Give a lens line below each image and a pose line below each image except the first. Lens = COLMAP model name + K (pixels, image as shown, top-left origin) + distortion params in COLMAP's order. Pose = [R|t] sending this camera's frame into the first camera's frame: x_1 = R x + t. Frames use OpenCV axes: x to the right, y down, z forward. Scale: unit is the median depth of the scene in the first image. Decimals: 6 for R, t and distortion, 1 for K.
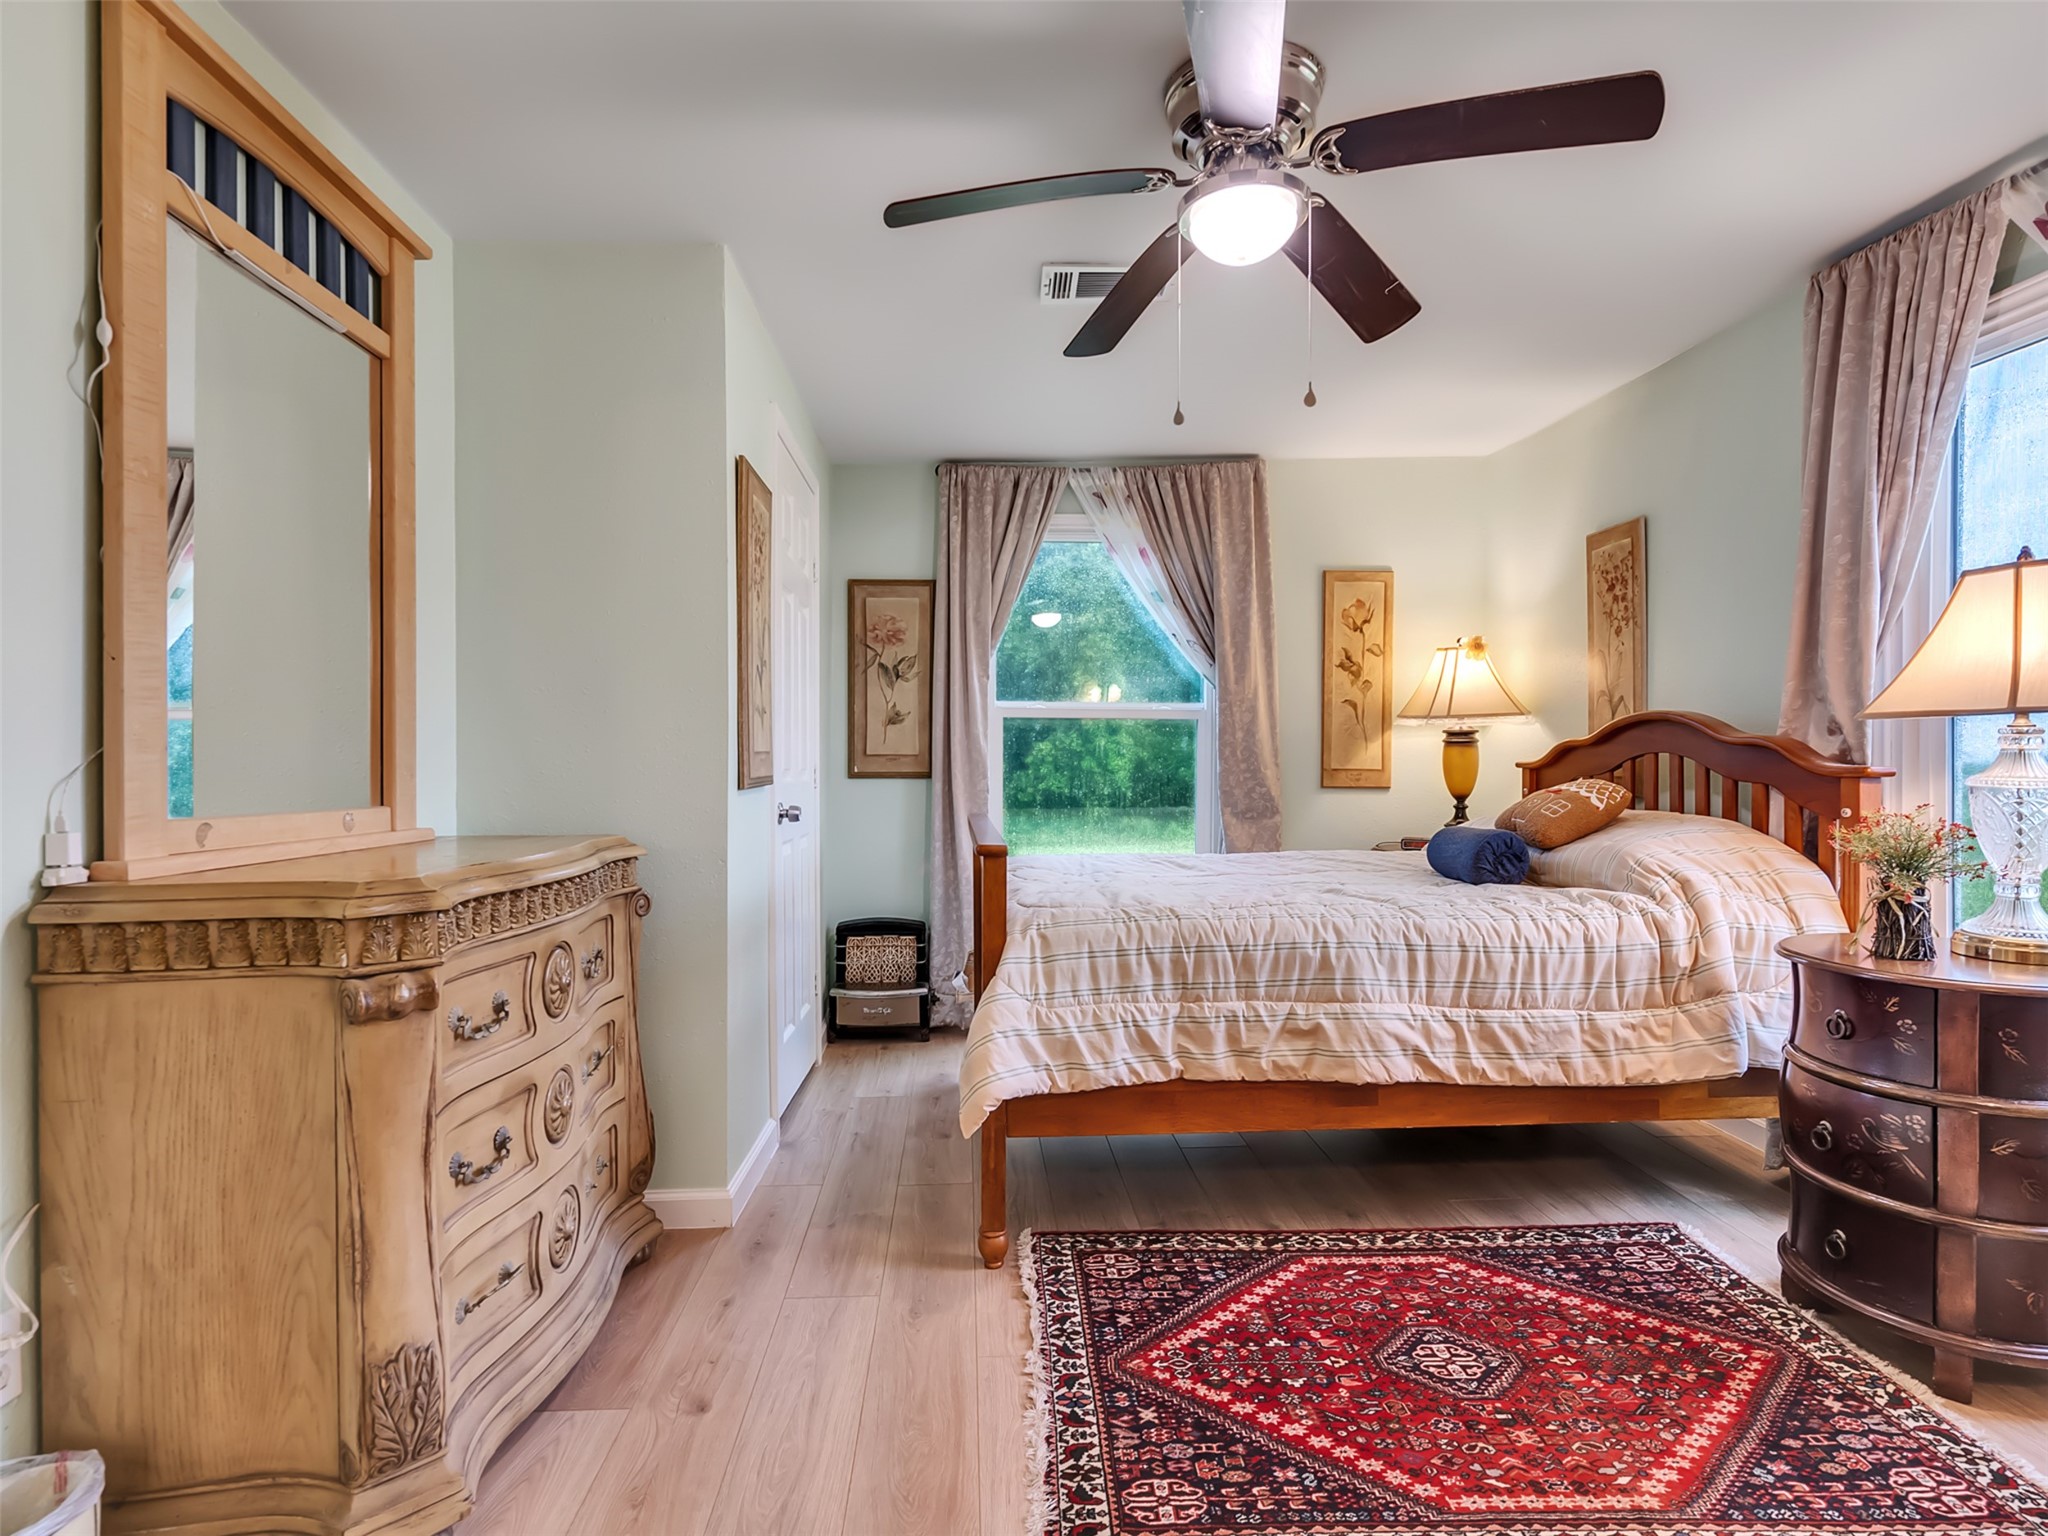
lens RADIAL K [[1049.0, 0, 1008.9], [0, 1049.0, 767.3], [0, 0, 1]] dist [-0.005985, 0.004344]
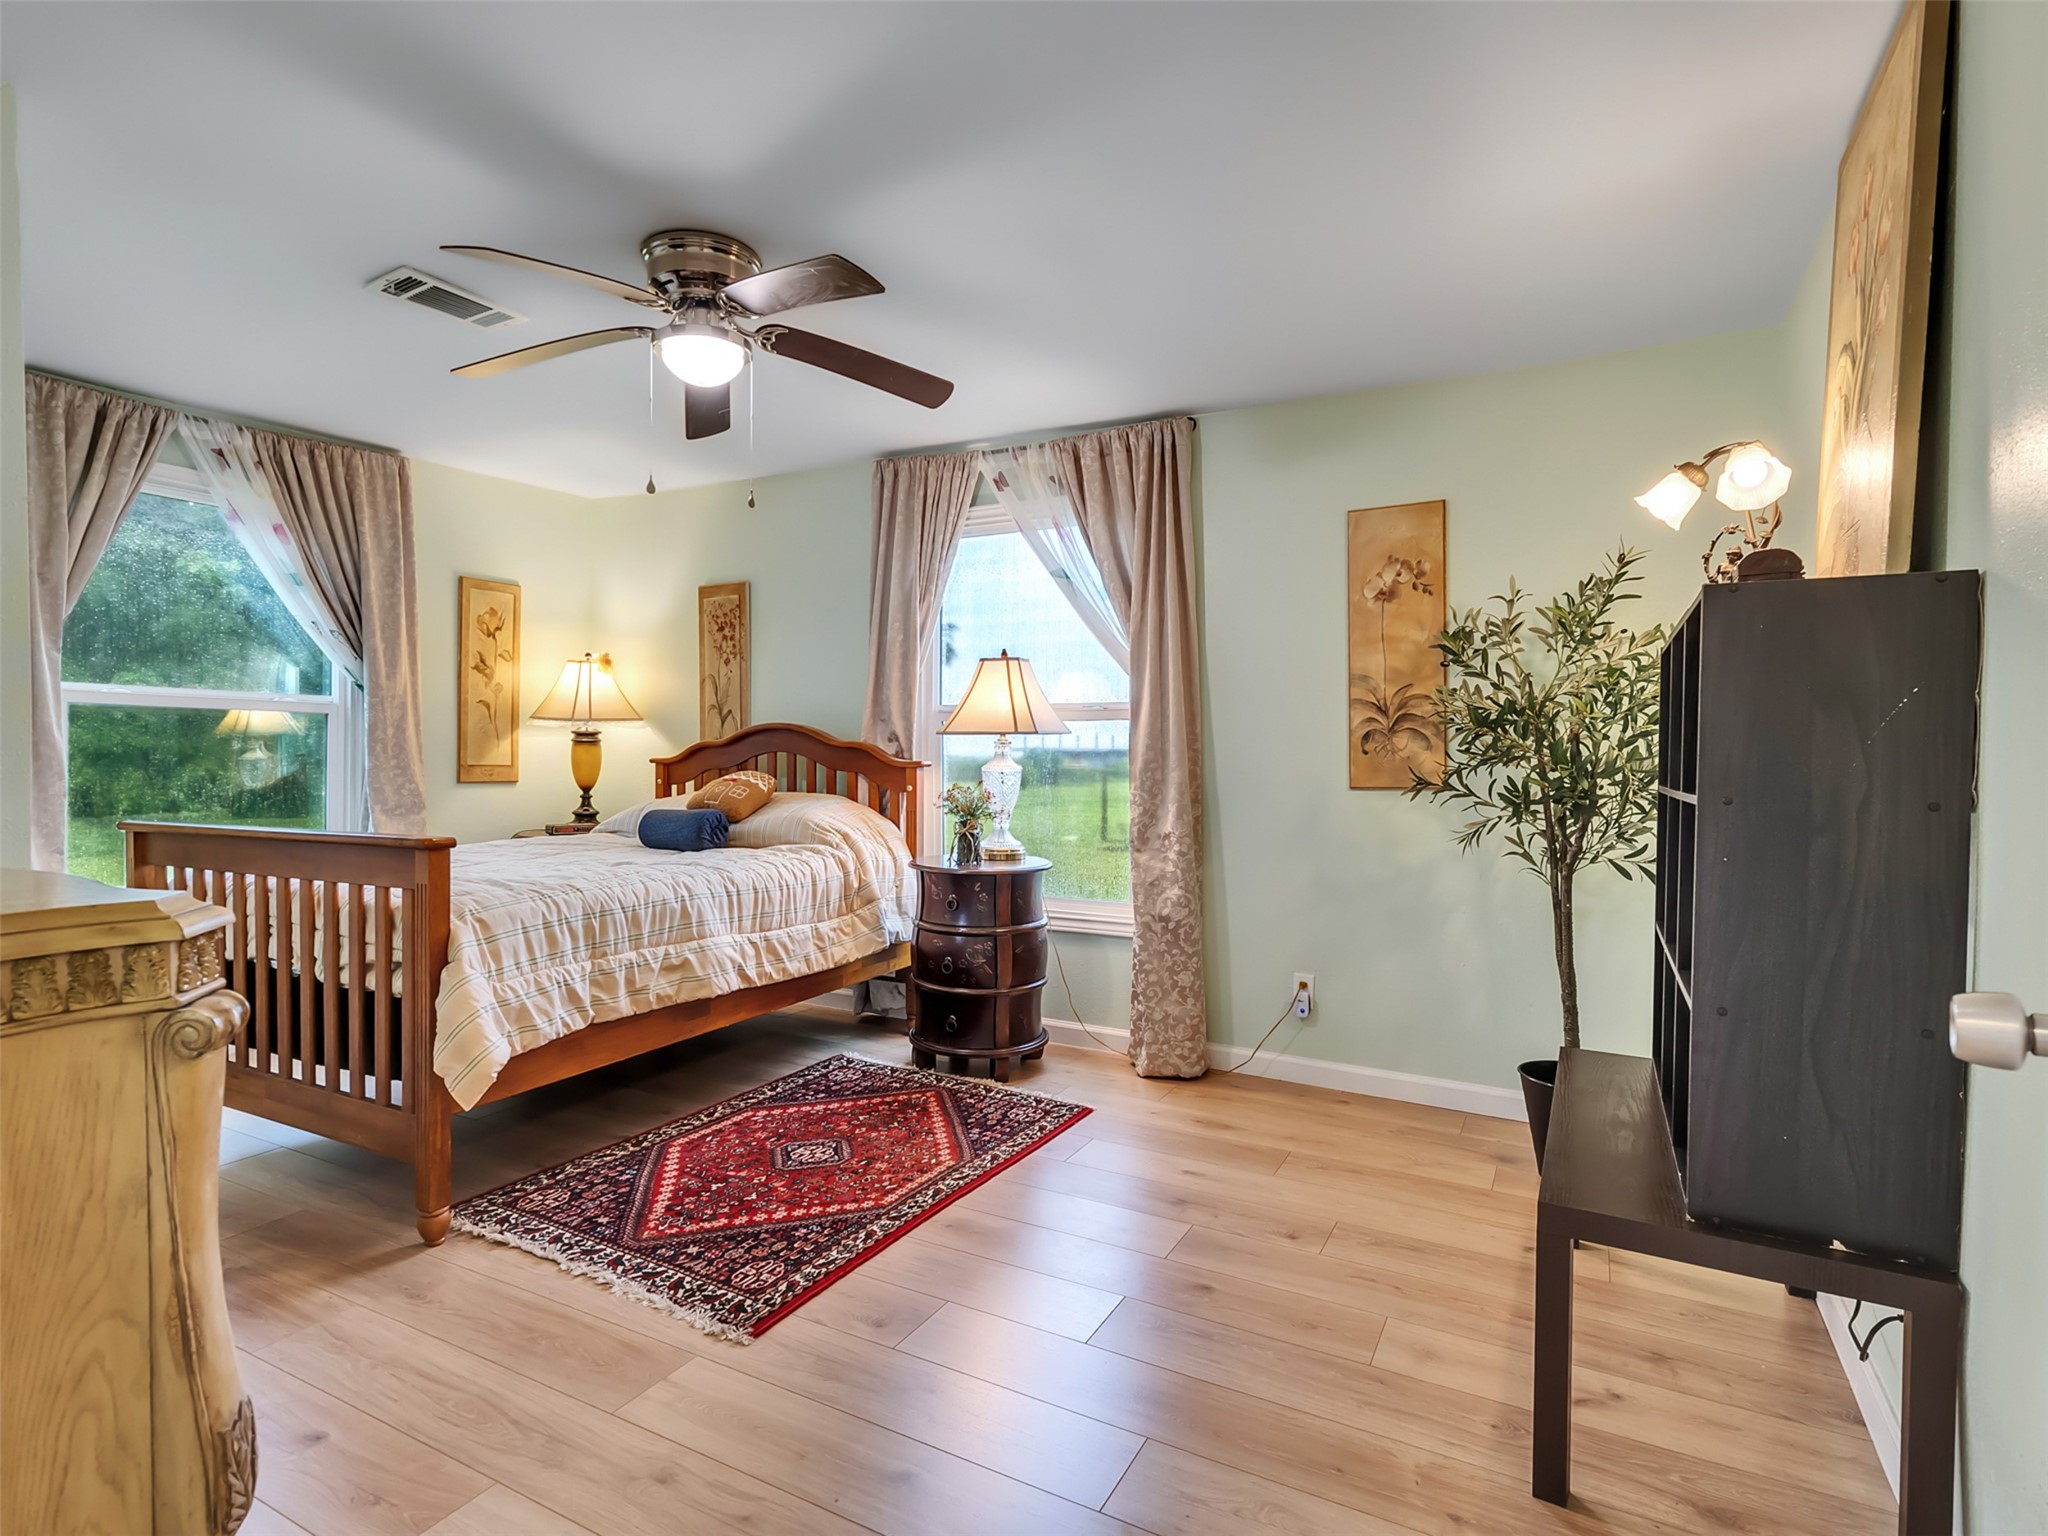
lens RADIAL K [[1049.0, 0, 1008.9], [0, 1049.0, 767.3], [0, 0, 1]] dist [-0.005985, 0.004344]
pose [[0.517908, -0.007840, 0.855401, -0.605209], [0.004496, 0.999969, 0.006443, -0.000860], [-0.855425, 0.000509, 0.517927, -0.024944]]
